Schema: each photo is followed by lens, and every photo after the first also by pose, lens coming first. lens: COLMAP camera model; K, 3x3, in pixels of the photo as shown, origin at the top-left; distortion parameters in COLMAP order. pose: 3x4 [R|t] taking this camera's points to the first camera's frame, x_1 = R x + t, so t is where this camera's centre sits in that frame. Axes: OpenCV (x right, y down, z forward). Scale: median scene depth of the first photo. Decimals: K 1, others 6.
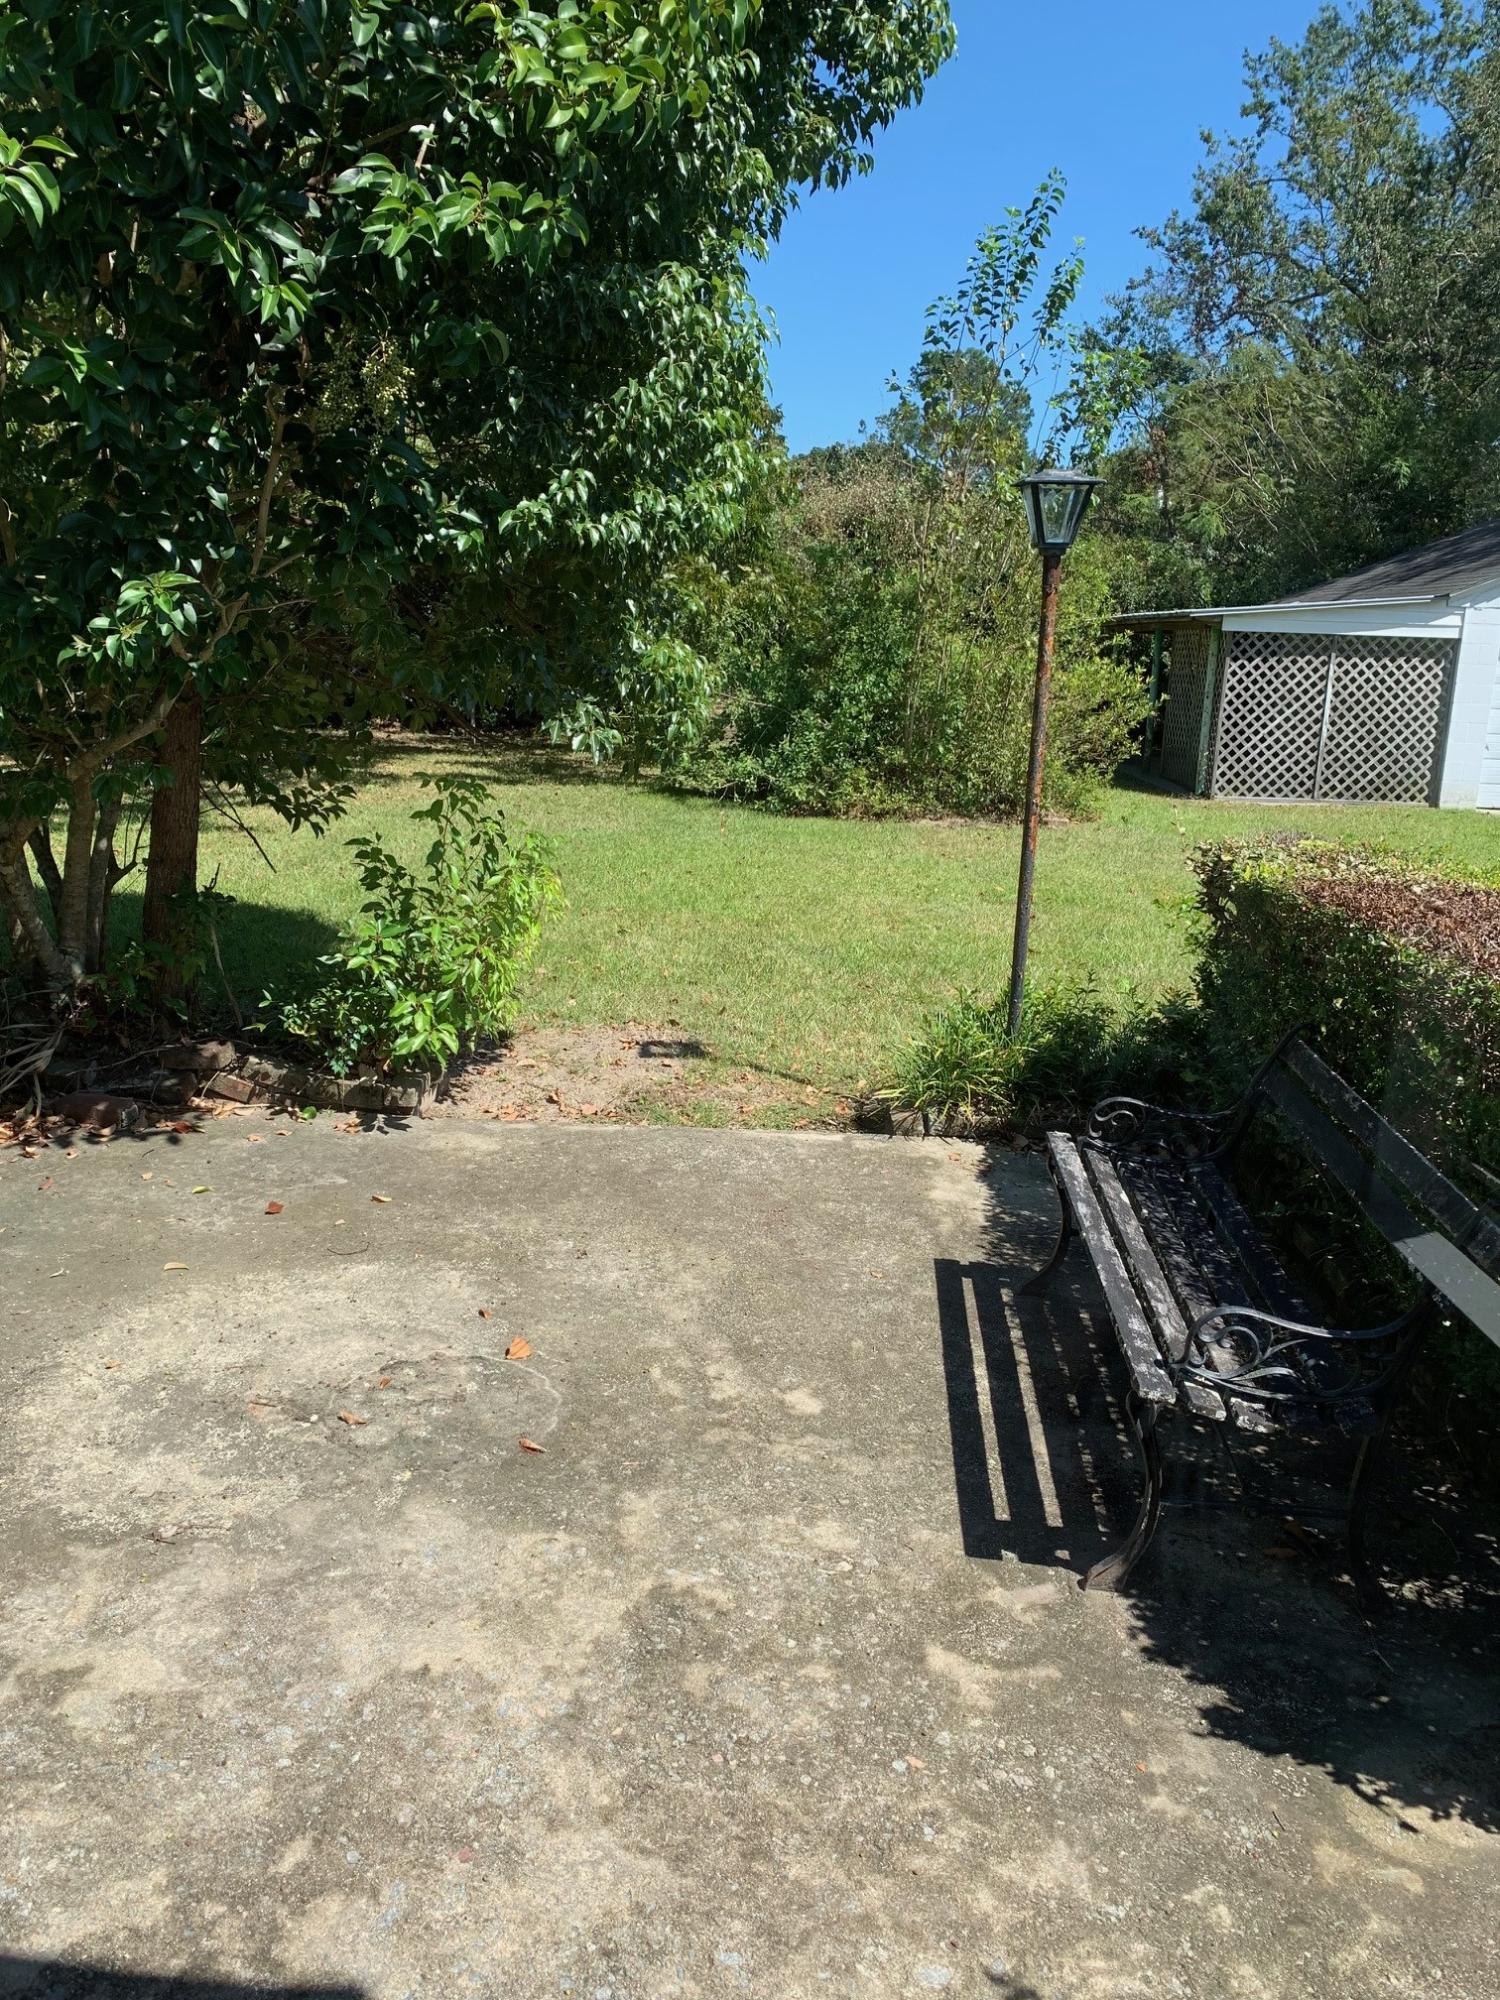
lens RADIAL K [[1510.3, 0, 736.6], [0, 1510.3, 981.4], [0, 0, 1]] dist [-0.010667, -0.008092]
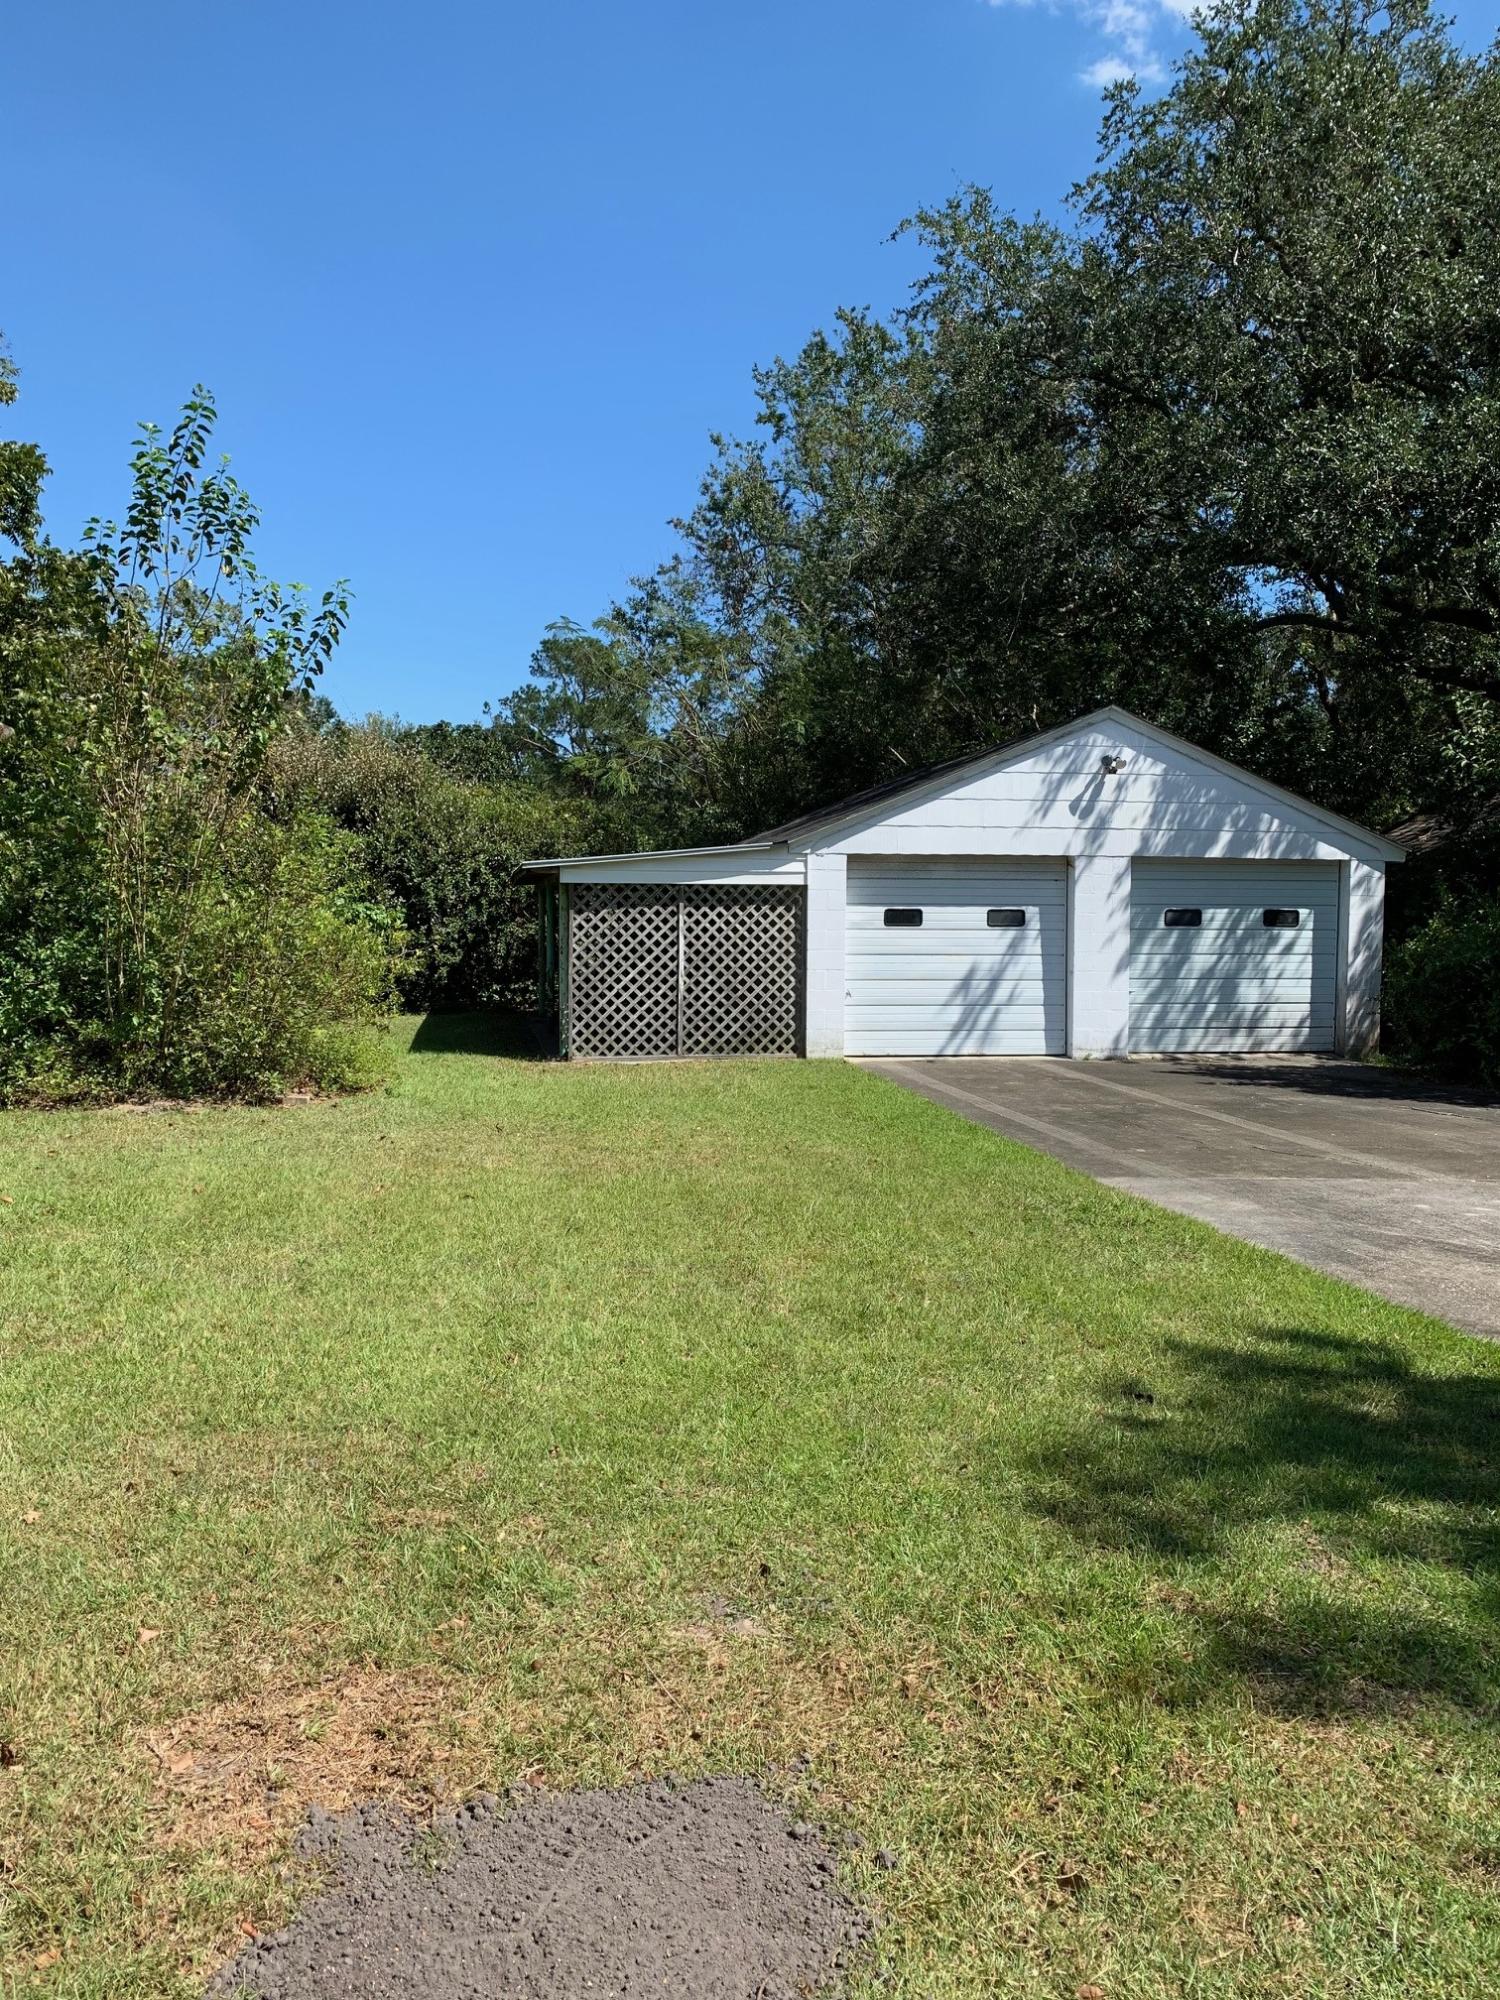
lens RADIAL K [[1510.3, 0, 770.8], [0, 1510.3, 1005.4], [0, 0, 1]] dist [-0.010667, -0.008092]
pose [[0.971913, -0.039614, 0.231982, 0.223936], [0.076209, 0.985594, -0.150983, -0.004898], [-0.222659, 0.164421, 0.960931, 0.076794]]
